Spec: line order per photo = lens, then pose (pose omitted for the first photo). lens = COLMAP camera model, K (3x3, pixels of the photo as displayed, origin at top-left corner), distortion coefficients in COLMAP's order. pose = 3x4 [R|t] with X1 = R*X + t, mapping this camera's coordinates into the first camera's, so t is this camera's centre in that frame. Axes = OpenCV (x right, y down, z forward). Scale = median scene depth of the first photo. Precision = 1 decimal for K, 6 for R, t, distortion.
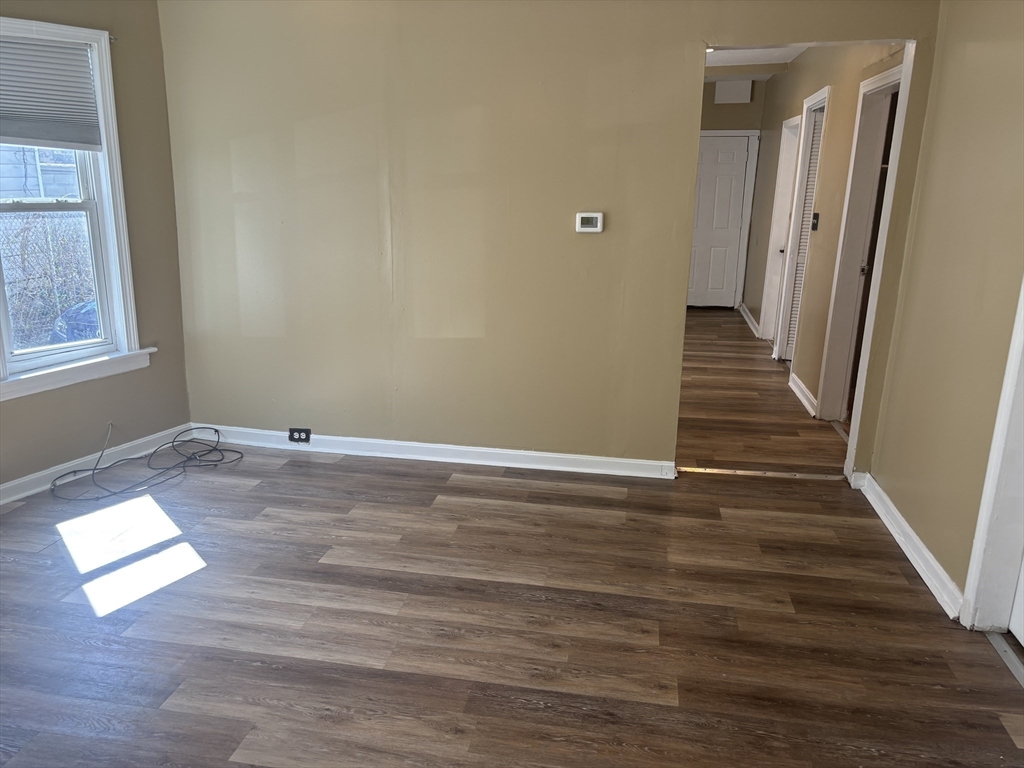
lens RADIAL K [[759.0, 0, 493.5], [0, 759.0, 392.2], [0, 0, 1]] dist [0.050391, -0.045574]
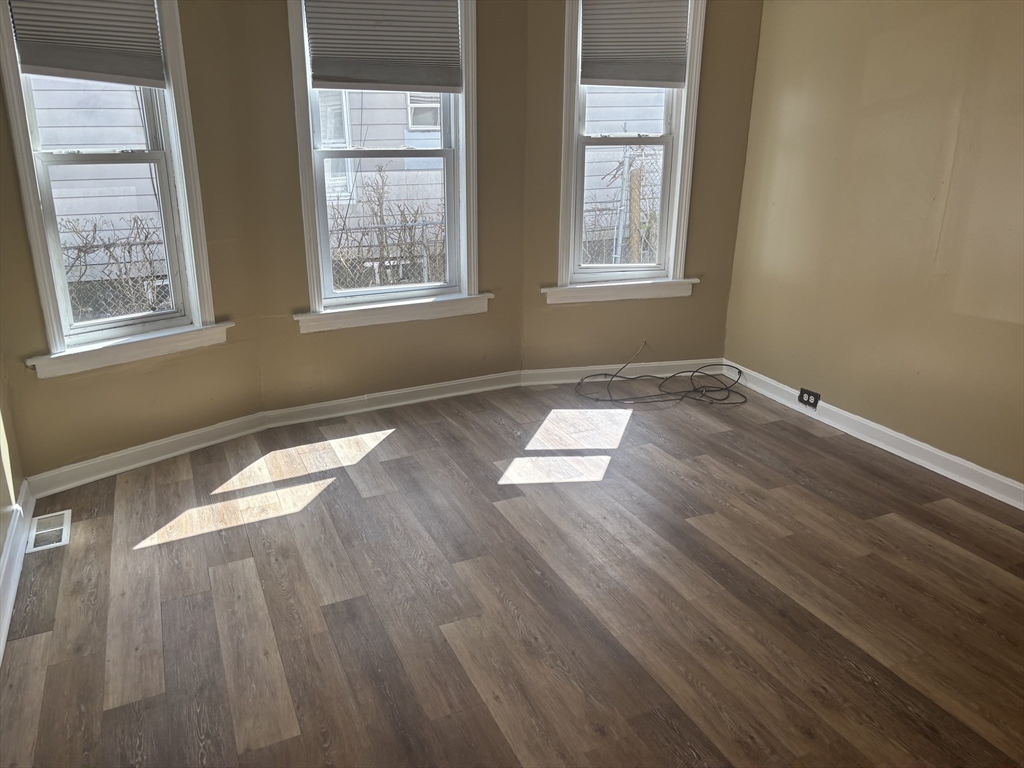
lens RADIAL K [[759.0, 0, 511.8], [0, 759.0, 378.2], [0, 0, 1]] dist [0.050391, -0.045574]
pose [[0.583084, 0.243393, -0.775096, 0.301404], [-0.200778, 0.967644, 0.152816, -0.043477], [0.787211, 0.066517, 0.613086, 0.213830]]
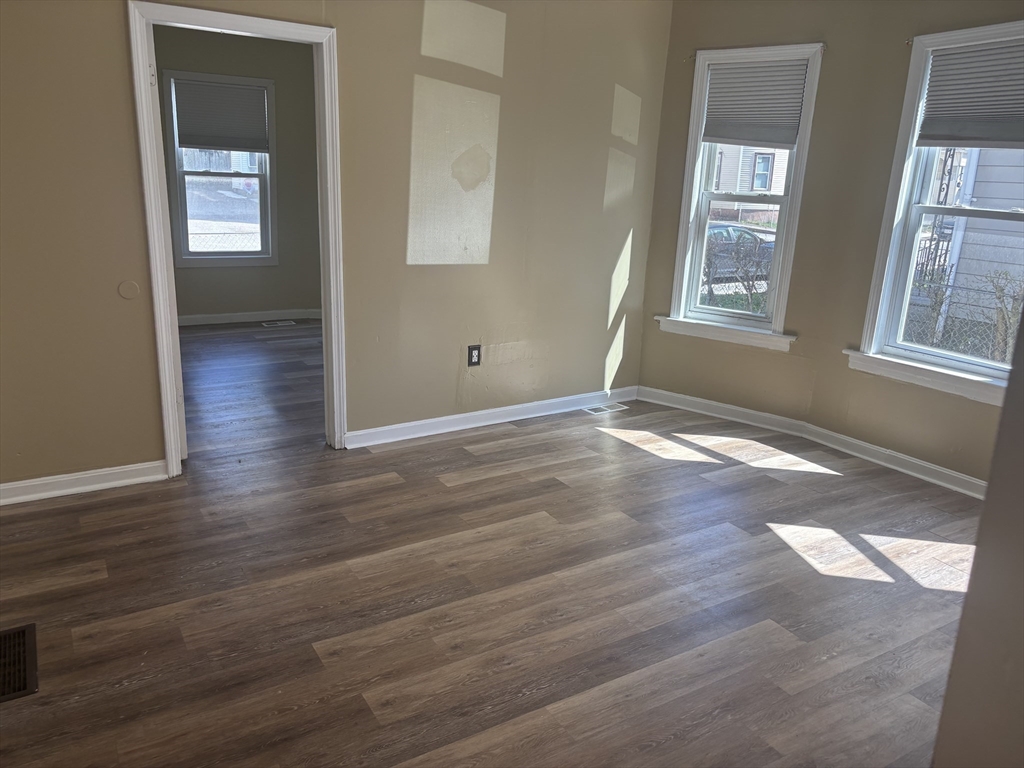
lens RADIAL K [[759.0, 0, 513.8], [0, 759.0, 384.3], [0, 0, 1]] dist [0.050391, -0.045574]
pose [[-0.736552, 0.156207, -0.658097, 0.443443], [-0.213886, 0.869249, 0.445711, -0.286785], [0.641673, 0.469047, -0.606837, 1.082429]]
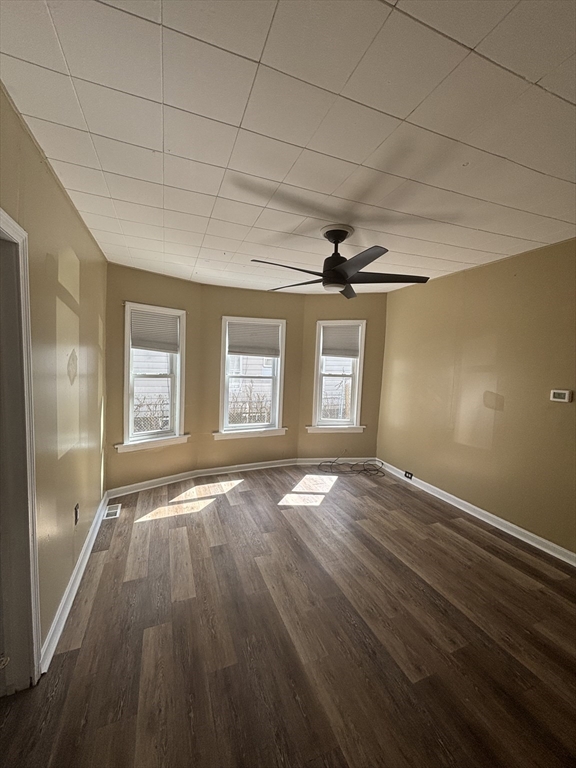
lens RADIAL K [[306.8, 0, 290.2], [0, 306.8, 387.5], [0, 0, 1]] dist [0.003857, -0.001108]
pose [[0.544774, 0.070043, -0.835653, 0.392794], [-0.241180, 0.967489, -0.076136, -0.054987], [0.803152, 0.243020, 0.543956, 0.185188]]
